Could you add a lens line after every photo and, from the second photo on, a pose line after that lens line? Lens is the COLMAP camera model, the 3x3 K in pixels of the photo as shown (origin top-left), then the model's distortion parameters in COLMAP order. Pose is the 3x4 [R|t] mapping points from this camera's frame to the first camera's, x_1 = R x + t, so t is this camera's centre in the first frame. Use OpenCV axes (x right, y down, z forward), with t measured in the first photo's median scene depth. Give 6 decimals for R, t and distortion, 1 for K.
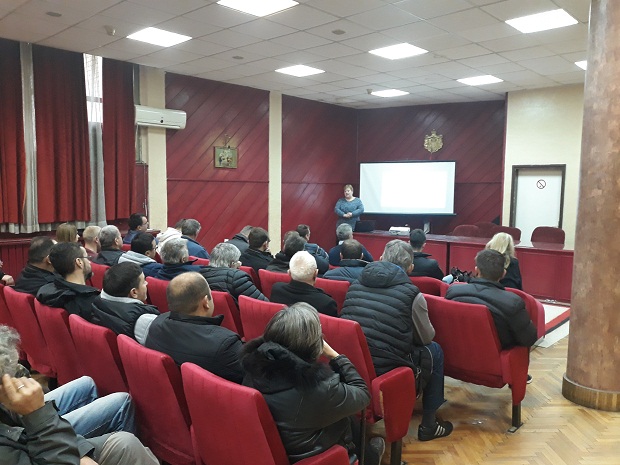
lens RADIAL K [[519.6, 0, 307.5], [0, 519.6, 234.3], [0, 0, 1]] dist [-0.037247, 0.002985]
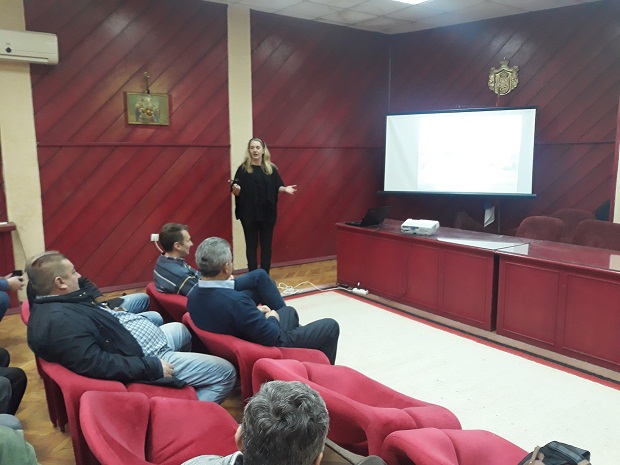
lens RADIAL K [[519.6, 0, 312.8], [0, 519.6, 230.2], [0, 0, 1]] dist [-0.037247, 0.002985]
pose [[0.979537, 0.016825, -0.200560, 0.172367], [-0.005570, 0.998384, 0.056554, -0.033931], [0.201187, -0.054280, 0.978048, 0.394268]]
